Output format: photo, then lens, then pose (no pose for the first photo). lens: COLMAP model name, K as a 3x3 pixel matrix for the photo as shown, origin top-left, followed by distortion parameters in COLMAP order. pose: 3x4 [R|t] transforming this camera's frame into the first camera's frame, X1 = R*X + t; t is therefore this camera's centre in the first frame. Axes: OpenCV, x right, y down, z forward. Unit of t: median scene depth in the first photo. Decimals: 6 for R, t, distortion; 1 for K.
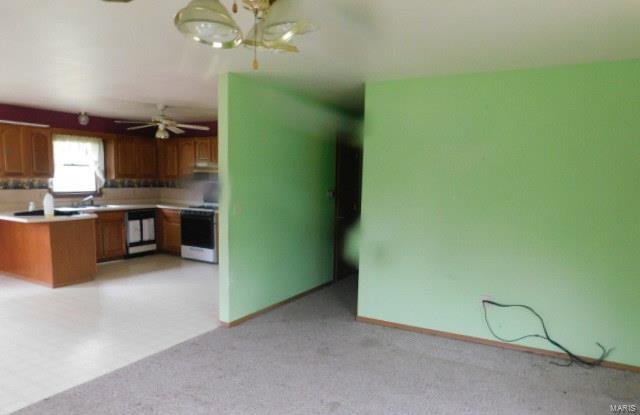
lens RADIAL K [[458.1, 0, 319.4], [0, 458.1, 238.4], [0, 0, 1]] dist [-0.001123, 0.001552]
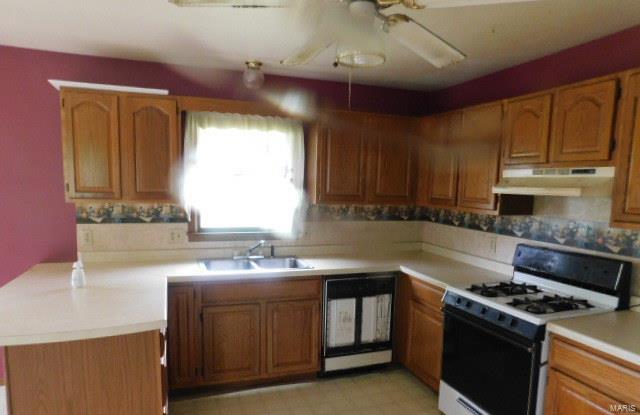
lens RADIAL K [[417.7, 0, 317.8], [0, 417.7, 236.1], [0, 0, 1]] dist [0.003284, 0.001432]
pose [[0.769518, 0.087556, -0.632594, -0.169659], [-0.098035, 0.995012, 0.018464, -0.105090], [0.631055, 0.047808, 0.774263, 0.661317]]
